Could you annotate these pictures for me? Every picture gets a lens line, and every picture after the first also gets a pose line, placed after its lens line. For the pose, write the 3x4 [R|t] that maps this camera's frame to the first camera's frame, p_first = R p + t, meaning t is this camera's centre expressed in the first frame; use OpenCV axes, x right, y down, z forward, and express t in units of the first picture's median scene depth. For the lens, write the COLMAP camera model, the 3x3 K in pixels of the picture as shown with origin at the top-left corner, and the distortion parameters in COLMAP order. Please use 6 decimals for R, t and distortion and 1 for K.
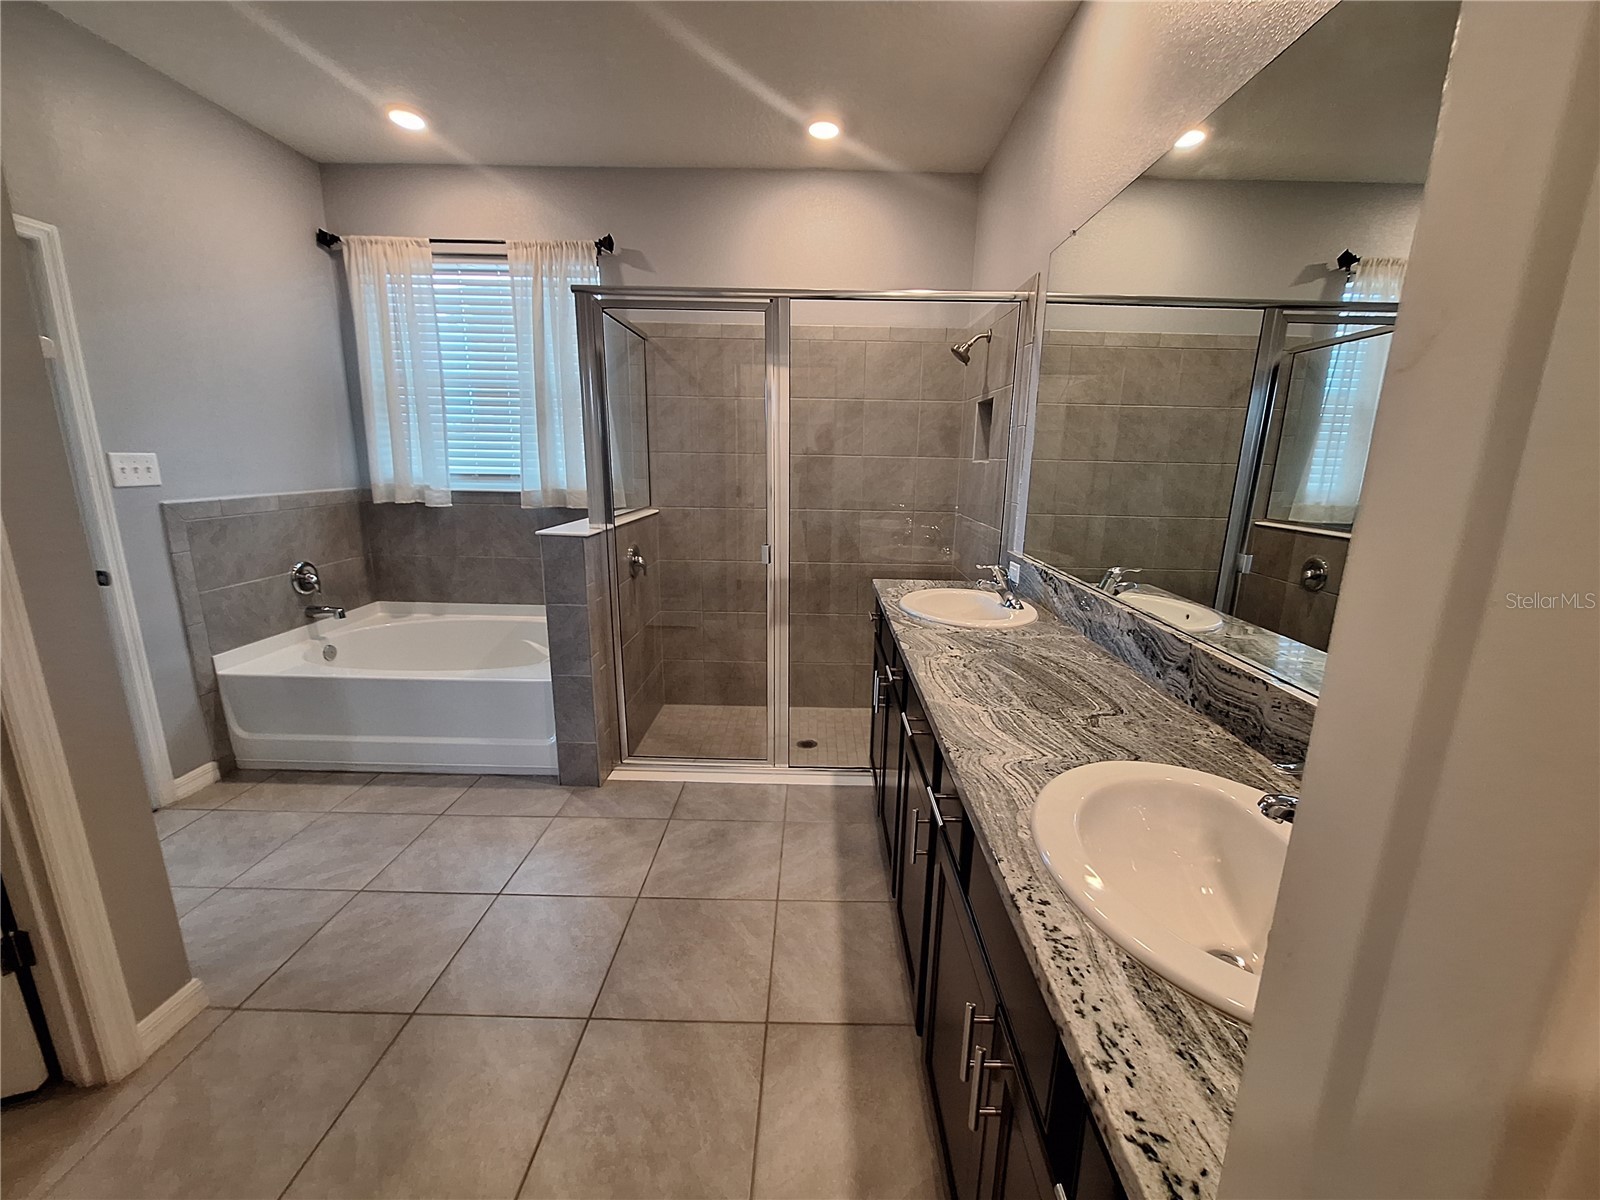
lens RADIAL K [[634.3, 0, 811.8], [0, 634.3, 598.0], [0, 0, 1]] dist [-0.011610, 0.005200]
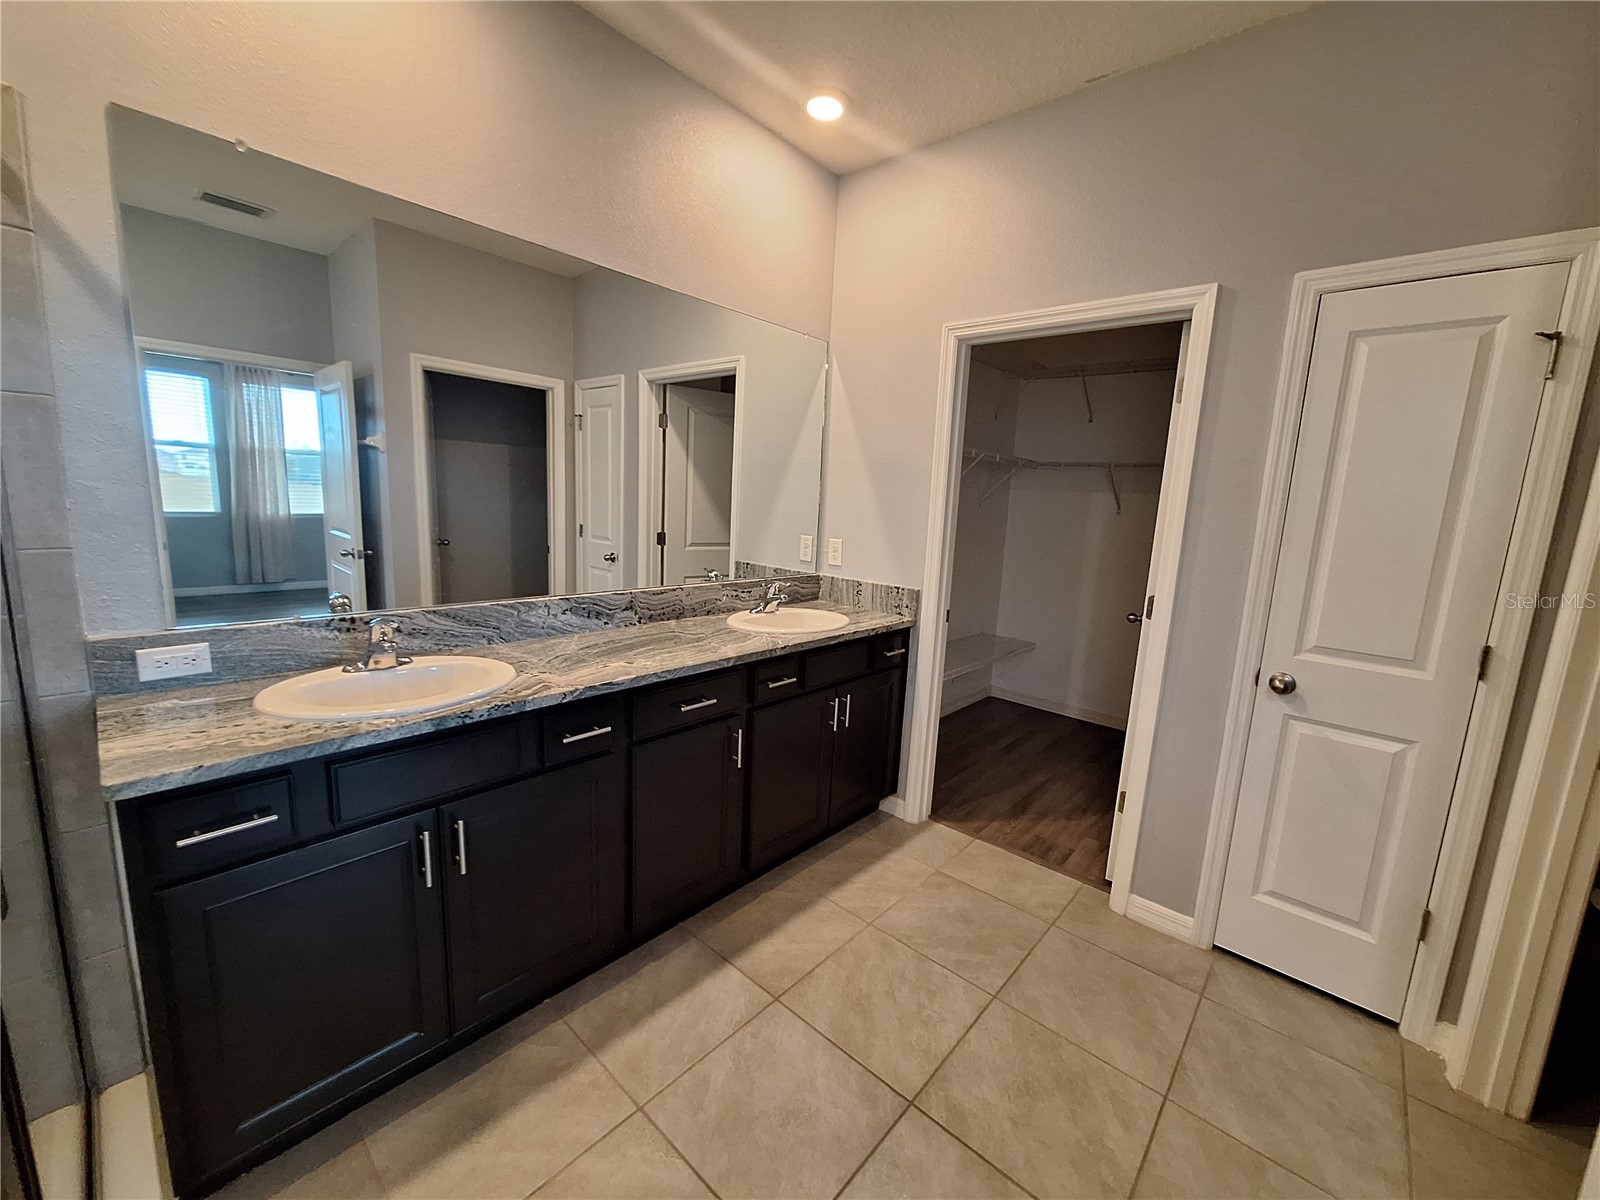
lens RADIAL K [[634.3, 0, 811.8], [0, 634.3, 598.0], [0, 0, 1]] dist [-0.011610, 0.005200]
pose [[-0.753712, -0.163999, 0.636413, -0.361511], [0.077043, 0.939639, 0.333382, -0.185035], [-0.652673, 0.300305, -0.695582, 0.770427]]
